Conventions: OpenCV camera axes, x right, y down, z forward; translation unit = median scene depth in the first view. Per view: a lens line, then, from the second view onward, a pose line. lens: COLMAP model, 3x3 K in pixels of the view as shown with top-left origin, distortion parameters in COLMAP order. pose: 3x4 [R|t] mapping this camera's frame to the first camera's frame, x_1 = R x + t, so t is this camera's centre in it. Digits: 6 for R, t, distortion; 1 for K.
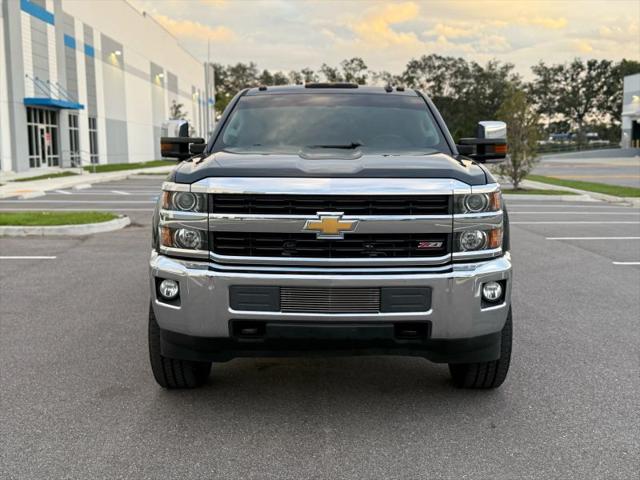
lens RADIAL K [[769.5, 0, 320.0], [0, 769.5, 240.0], [0, 0, 1]] dist [0.073382, -0.042934]
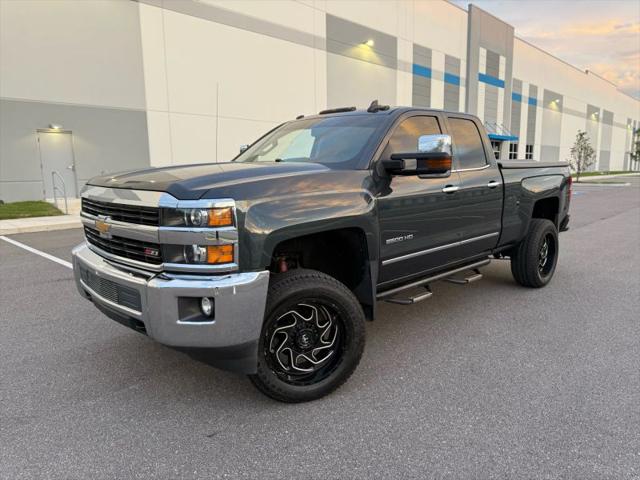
lens RADIAL K [[455.7, 0, 320.0], [0, 455.7, 240.0], [0, 0, 1]] dist [0.006117, -0.003415]
pose [[0.710858, 0.105926, -0.695314, 0.078724], [-0.075027, 0.994374, 0.074781, -0.008044], [0.699323, -0.000992, 0.714805, 0.073144]]
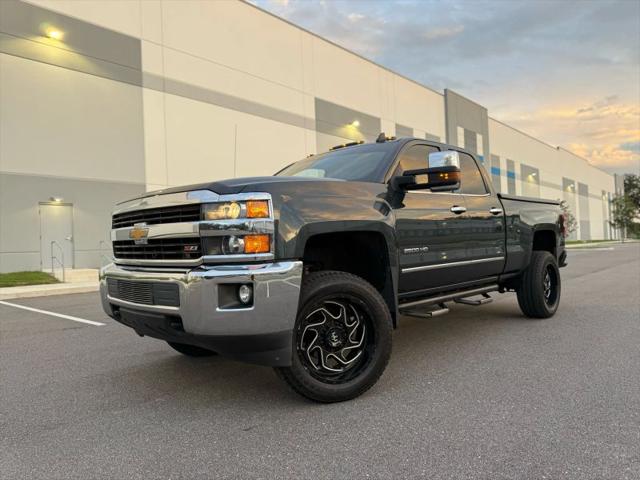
lens RADIAL K [[455.7, 0, 320.0], [0, 455.7, 240.0], [0, 0, 1]] dist [0.006117, -0.003415]
pose [[0.727937, -0.033488, -0.684826, 0.077514], [-0.046979, 0.994023, -0.098545, 0.005357], [0.684033, 0.103907, 0.722013, 0.066632]]
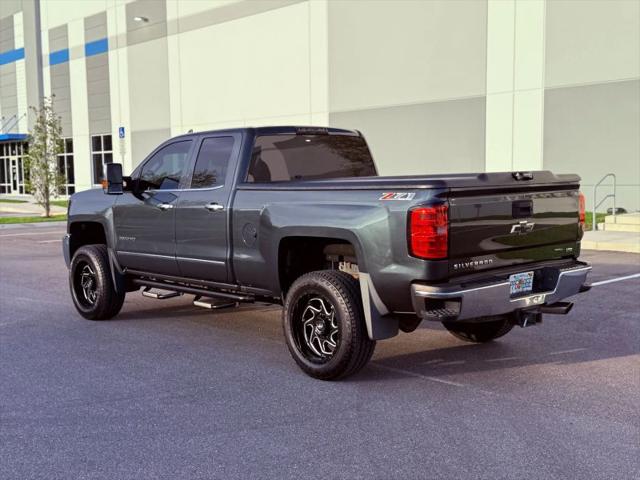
lens RADIAL K [[813.3, 0, 320.0], [0, 813.3, 240.0], [0, 0, 1]] dist [0.072356, -0.049152]
pose [[-0.750113, 0.064639, -0.658143, 0.100908], [-0.063148, 0.983663, 0.168583, -0.264409], [0.658288, 0.168017, -0.733776, 2.238937]]
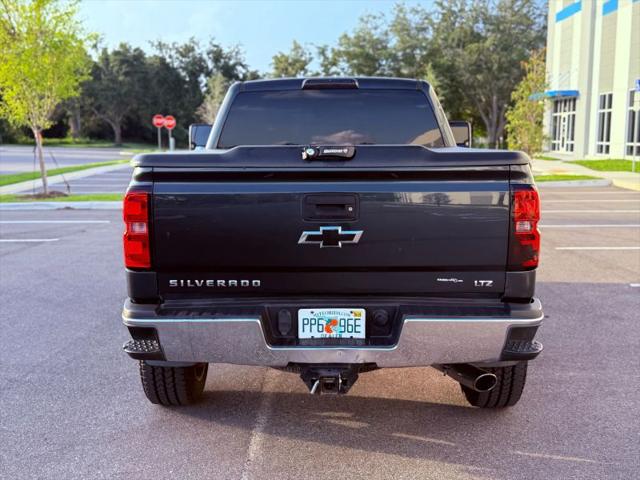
lens RADIAL K [[813.3, 0, 320.0], [0, 813.3, 240.0], [0, 0, 1]] dist [0.072356, -0.049152]
pose [[-0.999727, -0.009122, 0.021517, -0.036656], [-0.003549, 0.969265, 0.245992, -0.266288], [-0.023100, 0.245848, -0.969033, 2.243362]]
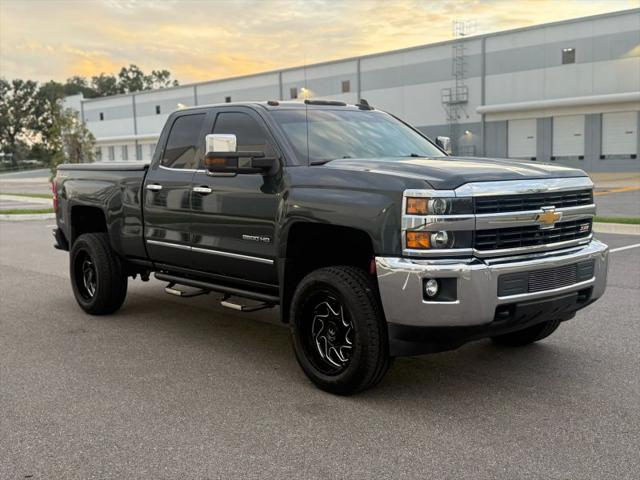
lens RADIAL K [[769.5, 0, 320.0], [0, 769.5, 240.0], [0, 0, 1]] dist [0.073382, -0.042934]
pose [[0.768692, -0.083799, 0.634105, -0.107064], [0.099746, 0.994957, 0.010570, -0.003296], [-0.631793, 0.055125, 0.773174, 0.028183]]
